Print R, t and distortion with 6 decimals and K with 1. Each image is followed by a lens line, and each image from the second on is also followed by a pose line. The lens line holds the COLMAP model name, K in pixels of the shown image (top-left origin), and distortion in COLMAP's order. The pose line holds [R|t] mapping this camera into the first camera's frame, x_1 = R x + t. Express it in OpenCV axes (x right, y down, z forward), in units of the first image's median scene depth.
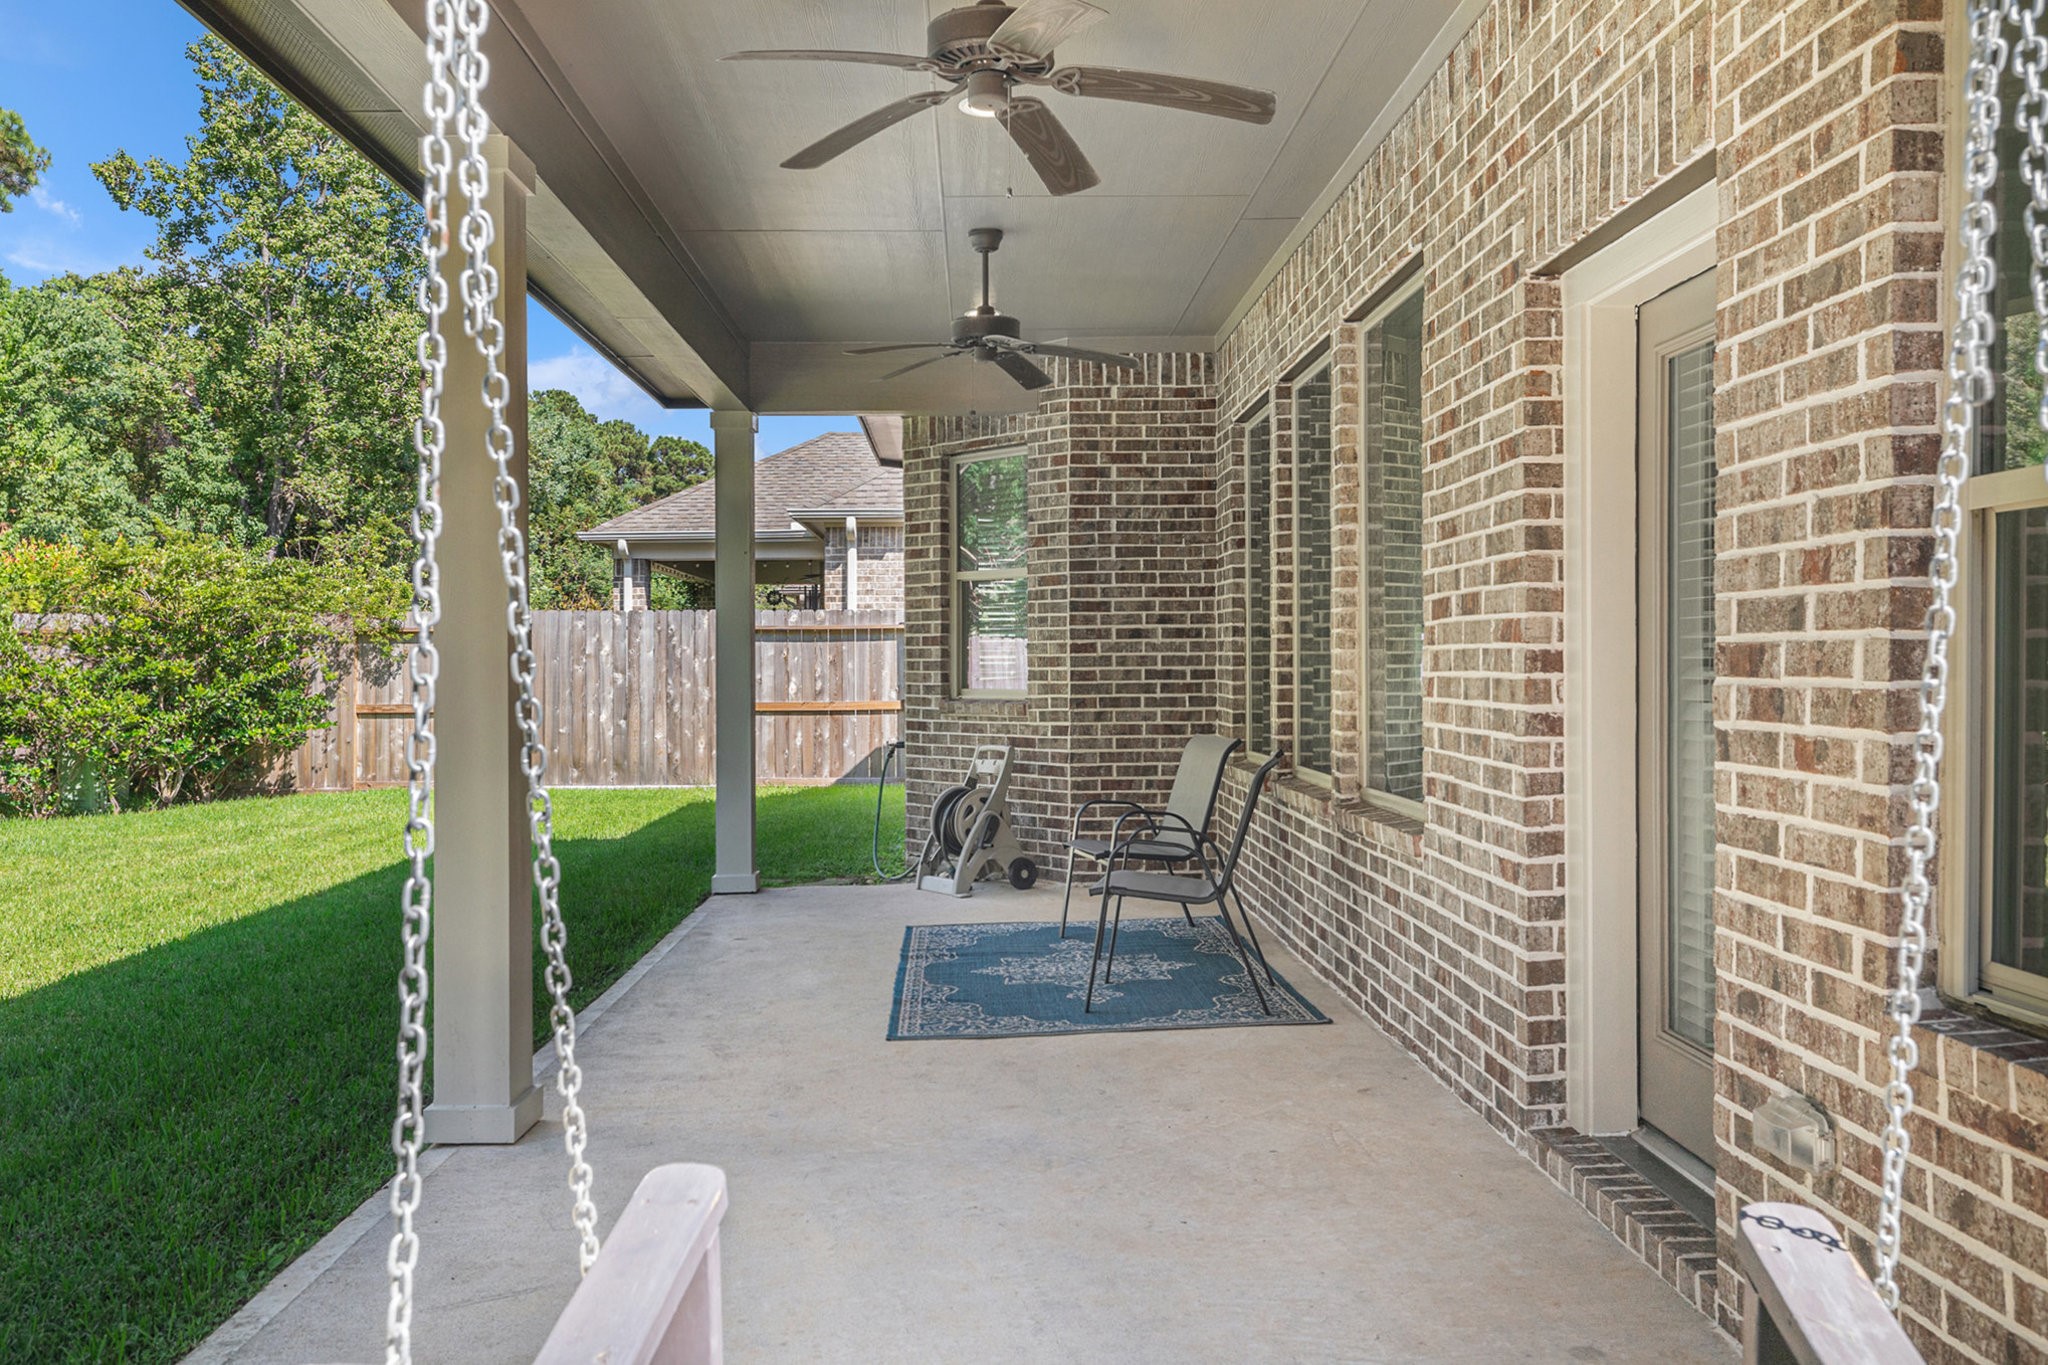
lens RADIAL K [[1518.8, 0, 1021.5], [0, 1518.8, 673.1], [0, 0, 1]] dist [0.006342, 0.000348]
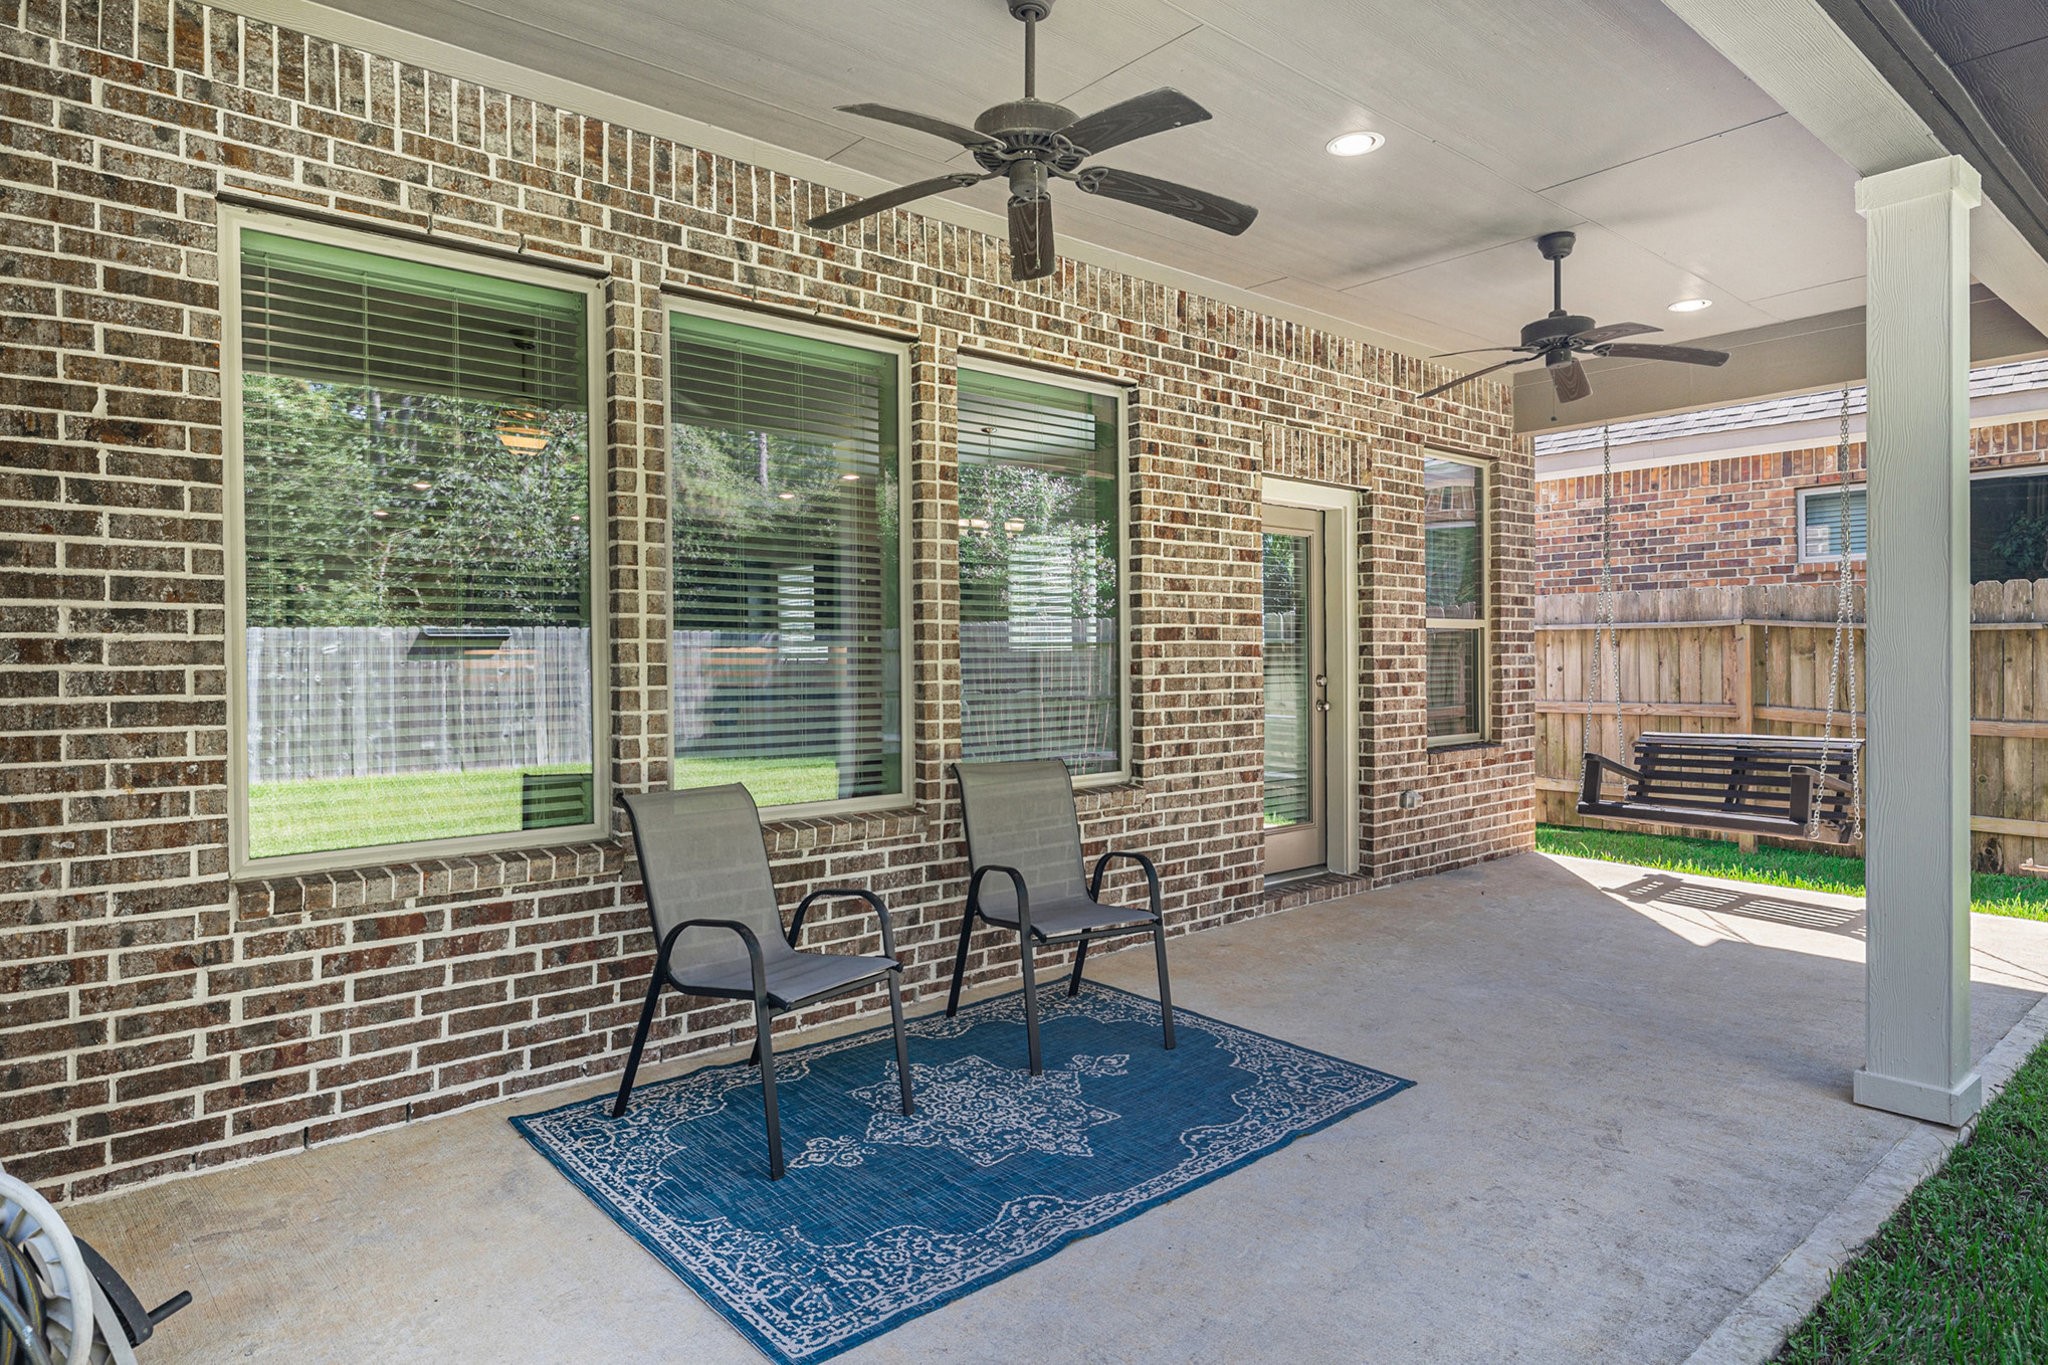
lens RADIAL K [[1166.4, 0, 1026.6], [0, 1166.4, 667.4], [0, 0, 1]] dist [0.005029, -0.000348]
pose [[-0.625389, -0.001876, 0.780311, -0.161038], [0.012939, 0.999835, 0.012774, -0.007232], [-0.780206, 0.018085, -0.625261, 0.530910]]
